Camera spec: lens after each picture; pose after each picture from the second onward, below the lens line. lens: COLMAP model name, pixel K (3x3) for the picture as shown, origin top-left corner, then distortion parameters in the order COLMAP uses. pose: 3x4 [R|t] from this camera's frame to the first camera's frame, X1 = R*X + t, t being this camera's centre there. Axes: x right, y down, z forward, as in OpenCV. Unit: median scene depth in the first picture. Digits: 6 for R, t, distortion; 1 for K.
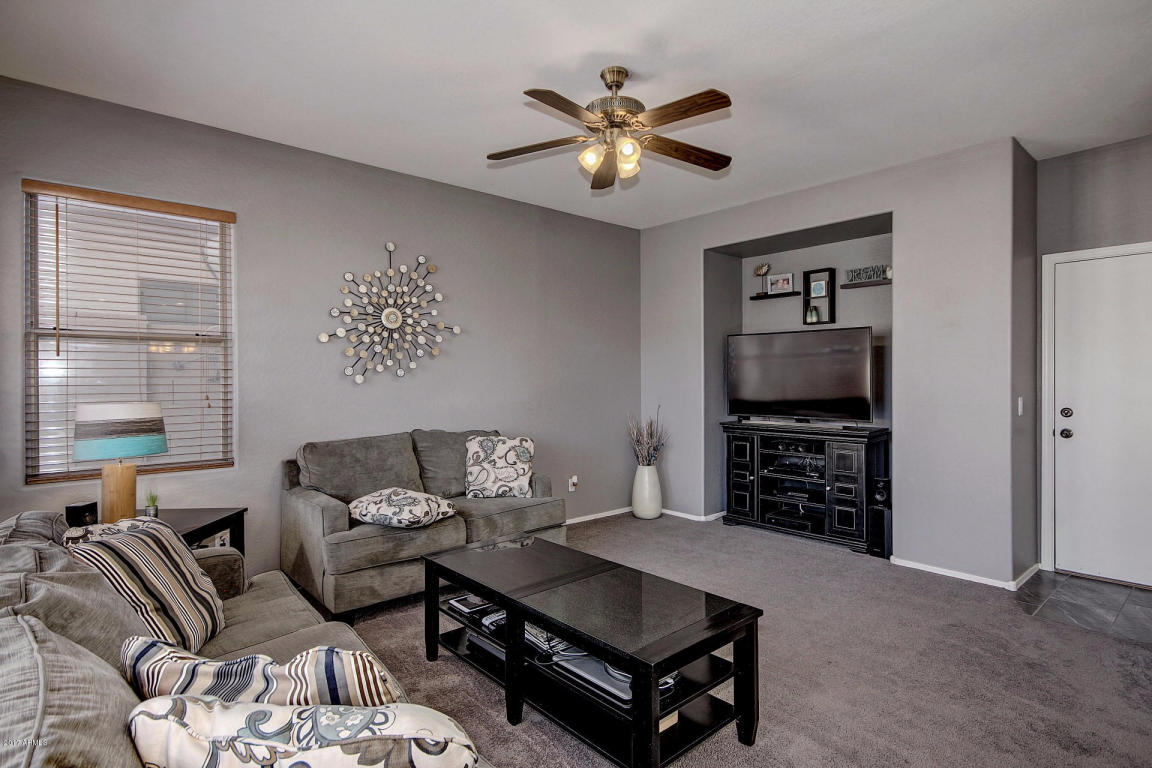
lens RADIAL K [[591.9, 0, 576.0], [0, 591.9, 384.0], [0, 0, 1]] dist [0.018660, 0.000143]
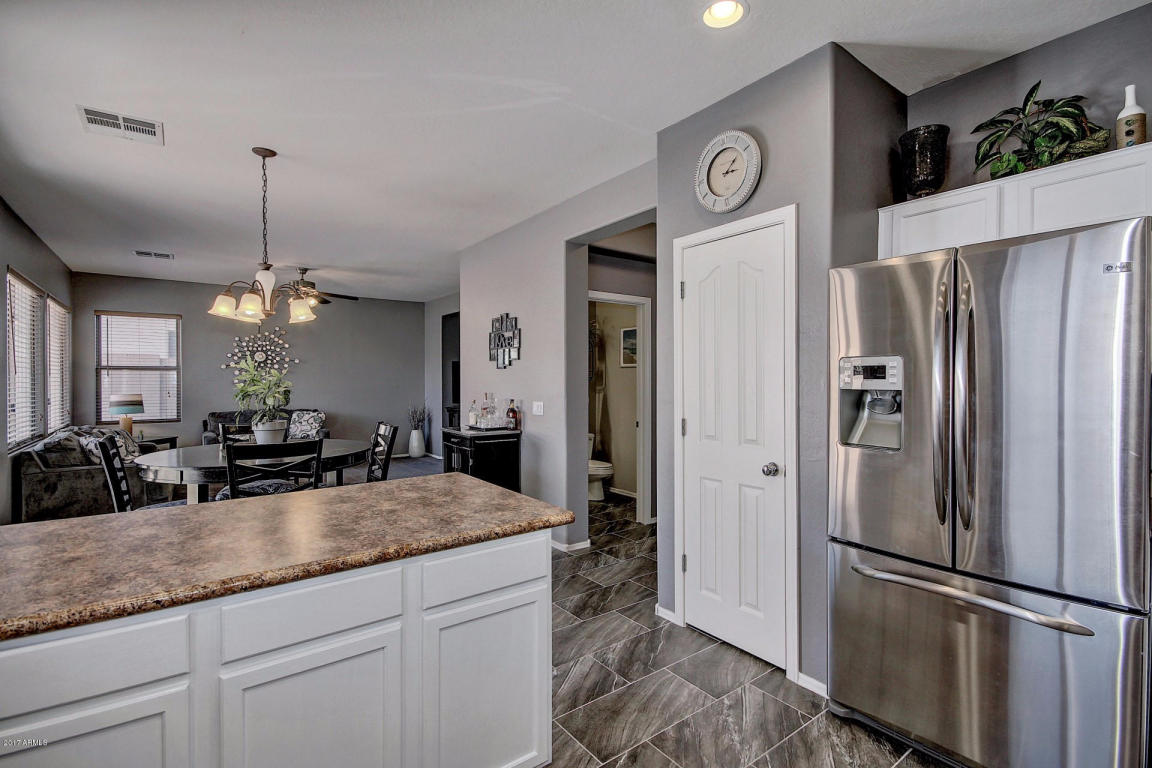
lens RADIAL K [[536.6, 0, 594.2], [0, 536.6, 384.2], [0, 0, 1]] dist [-0.000422, -0.000833]
pose [[0.997706, 0.000919, -0.067687, 1.059415], [-0.000928, 1.000000, -0.000105, -0.011332], [0.067687, 0.000168, 0.997707, -0.891778]]
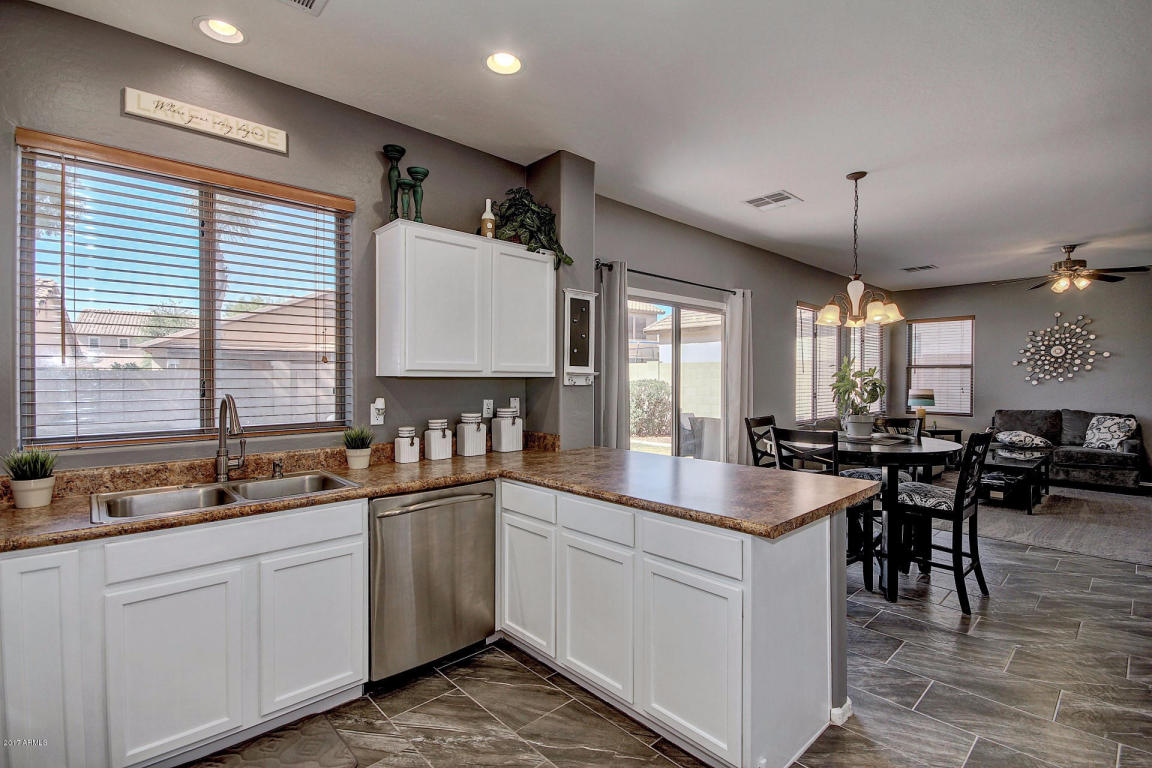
lens RADIAL K [[536.6, 0, 594.2], [0, 536.6, 384.2], [0, 0, 1]] dist [-0.000422, -0.000833]
pose [[0.038197, 0.016230, -0.999138, 1.409508], [-0.009355, 0.999830, 0.015884, -0.016974], [0.999226, 0.008740, 0.038343, -0.593239]]
